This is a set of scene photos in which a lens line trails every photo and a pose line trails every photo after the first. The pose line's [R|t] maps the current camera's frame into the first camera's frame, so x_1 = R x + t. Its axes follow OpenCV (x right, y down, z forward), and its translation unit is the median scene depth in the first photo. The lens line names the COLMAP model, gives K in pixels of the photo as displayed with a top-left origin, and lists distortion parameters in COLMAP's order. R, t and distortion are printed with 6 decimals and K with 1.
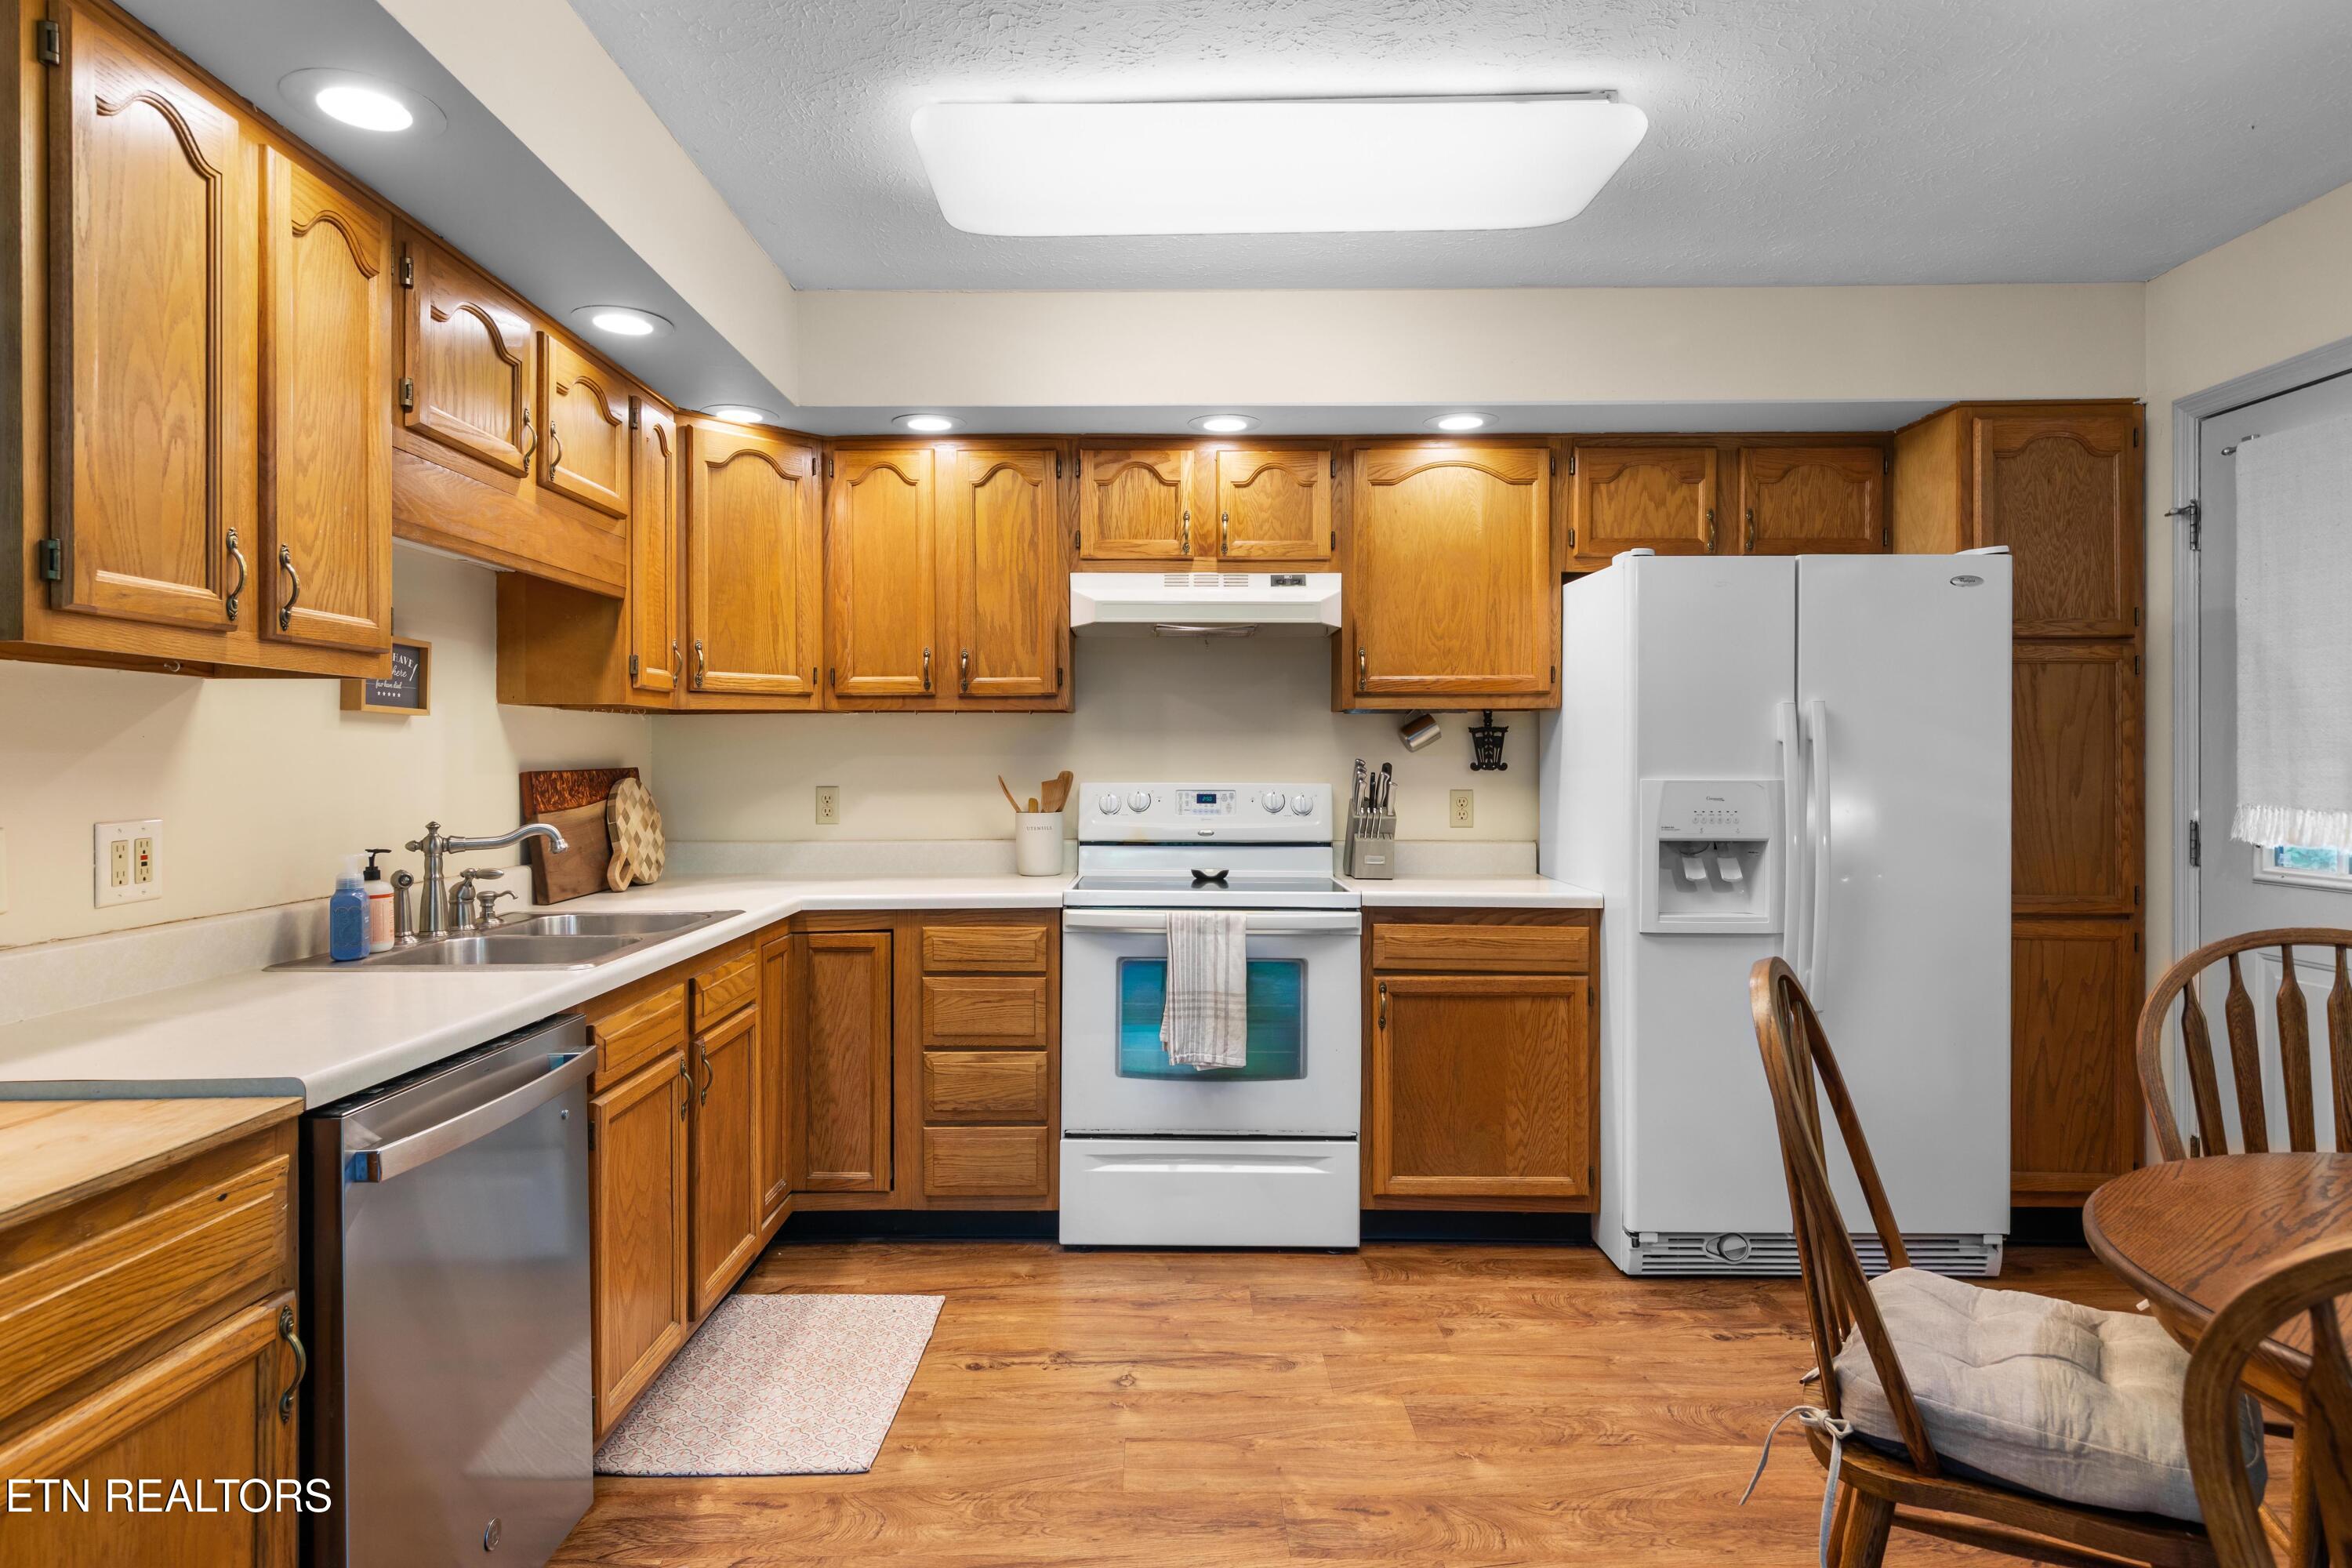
lens RADIAL K [[1304.6, 0, 1149.8], [0, 1304.6, 756.1], [0, 0, 1]] dist [0.004248, -0.000480]
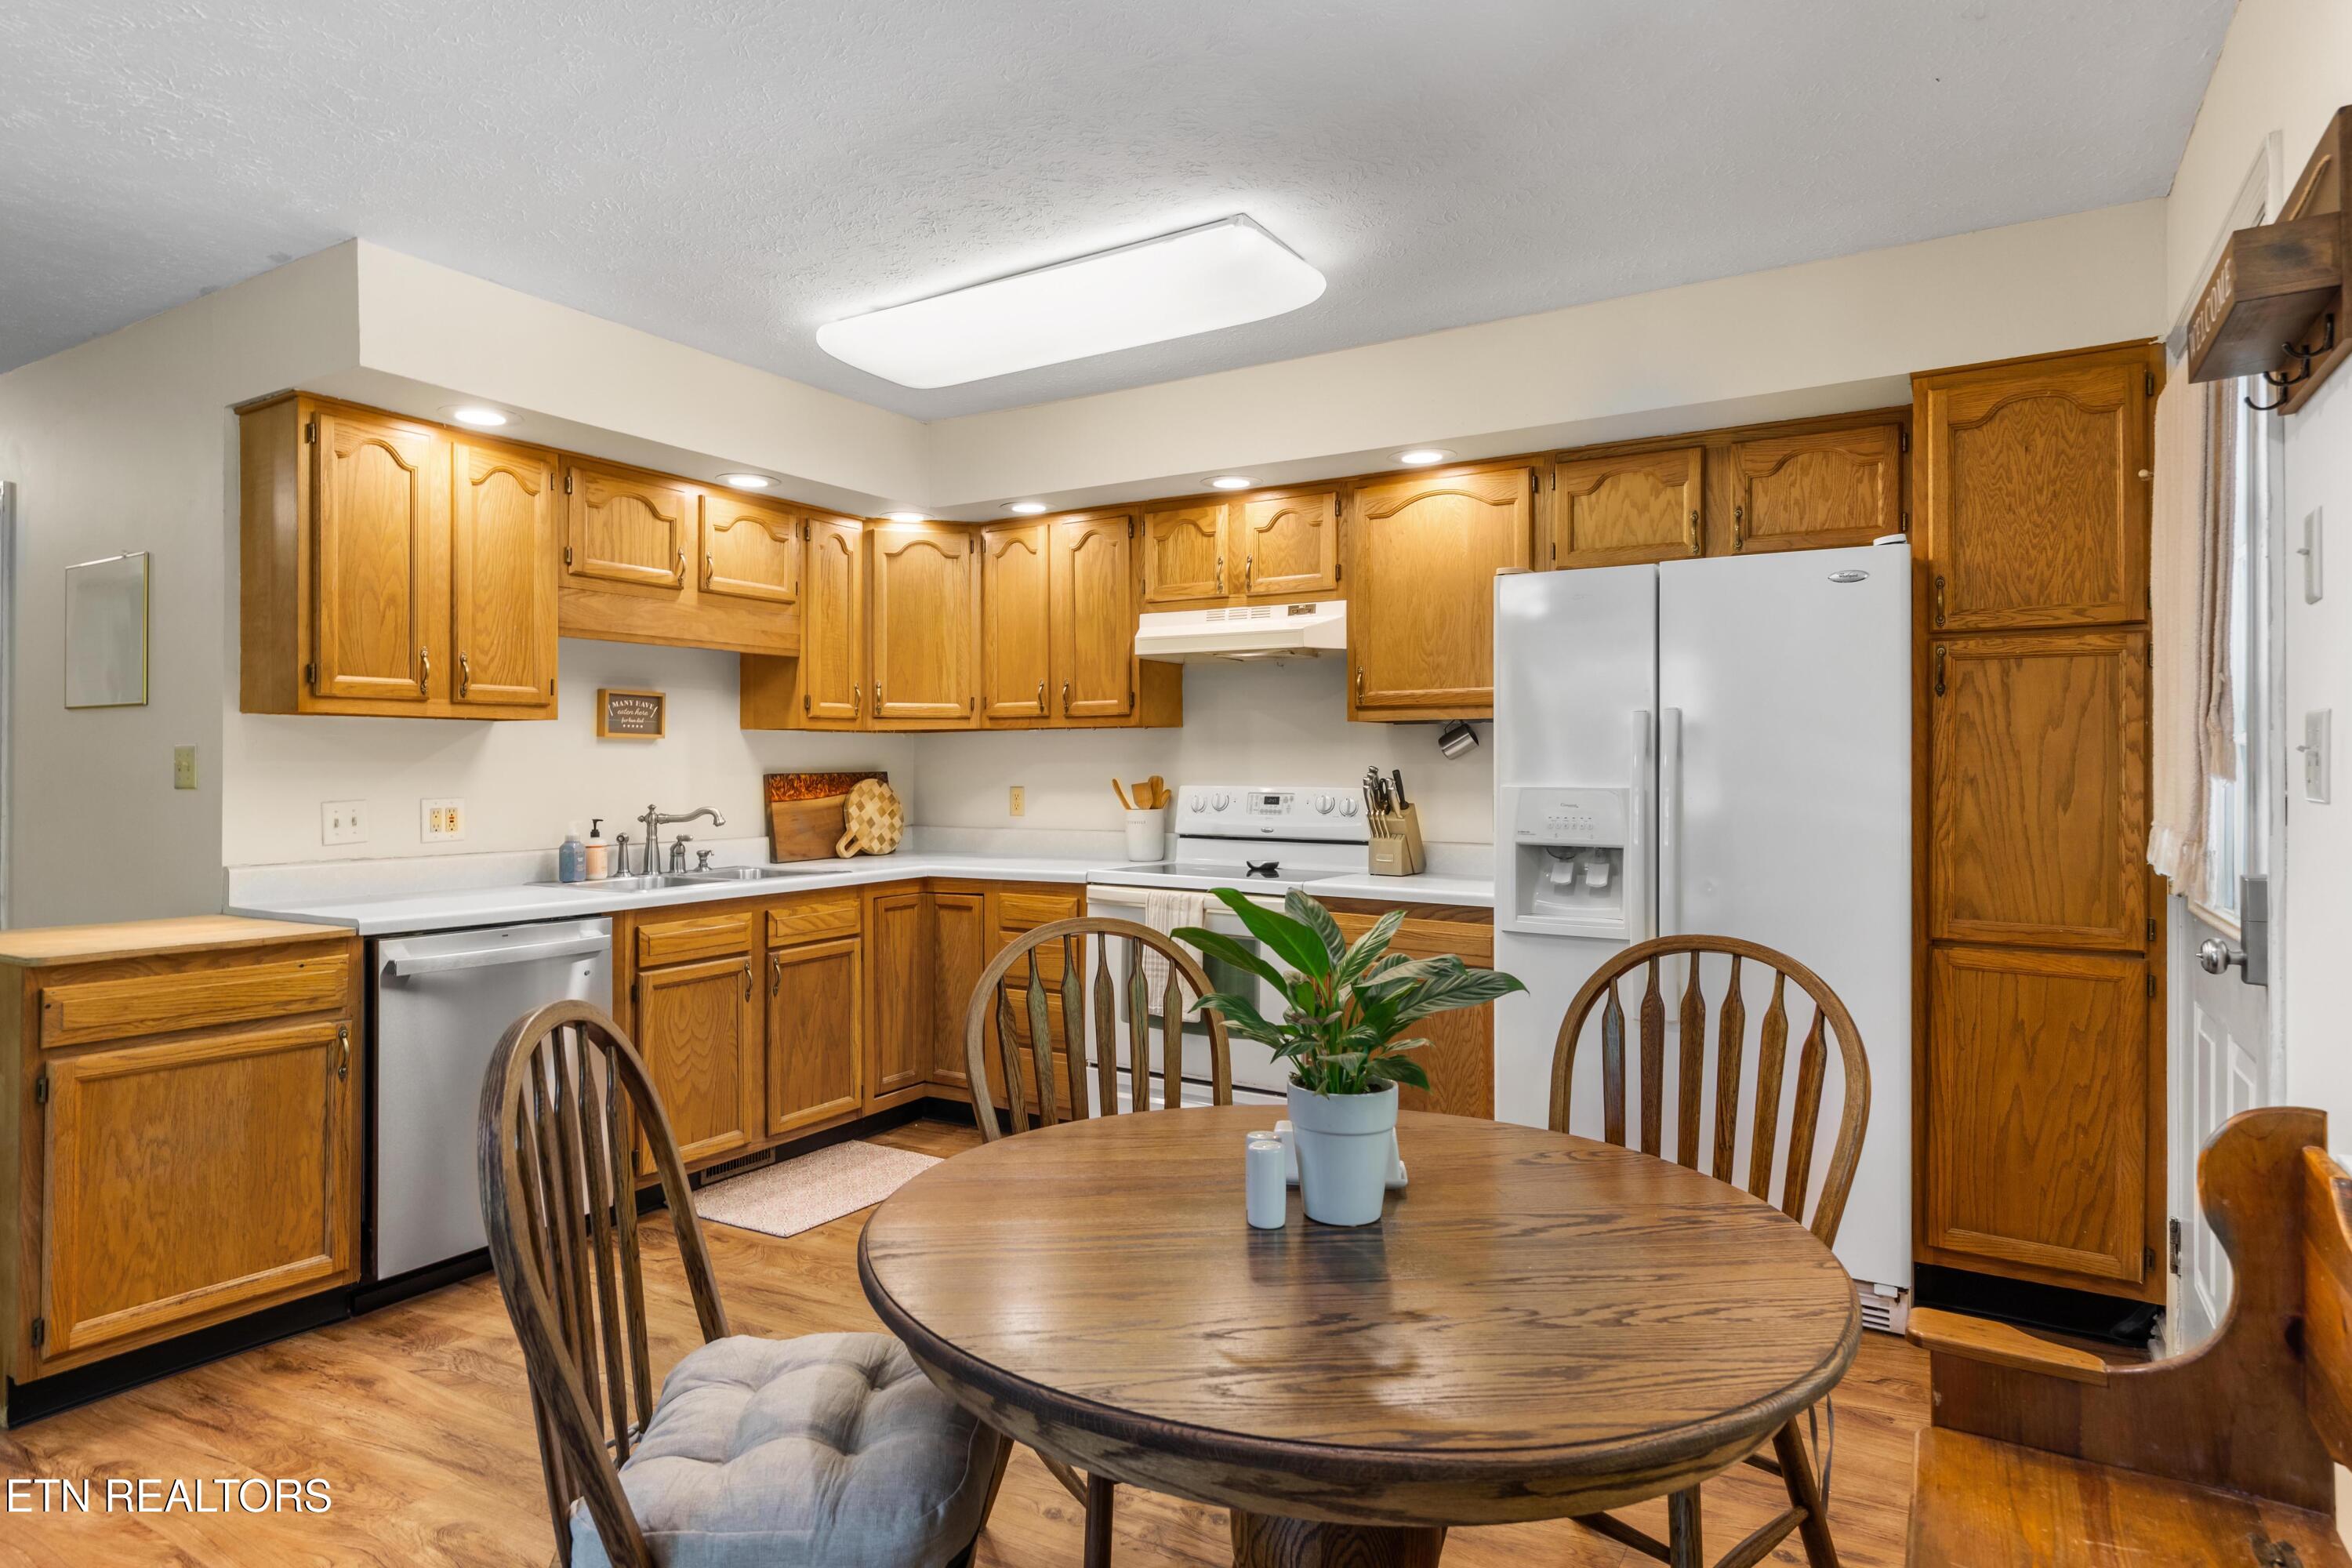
lens RADIAL K [[1304.6, 0, 1133.3], [0, 1304.6, 756.1], [0, 0, 1]] dist [0.004248, -0.000480]
pose [[0.853393, -0.002772, -0.521261, 0.633011], [0.000478, 0.999990, -0.004536, -0.001576], [0.521268, 0.003621, 0.853385, -0.056479]]
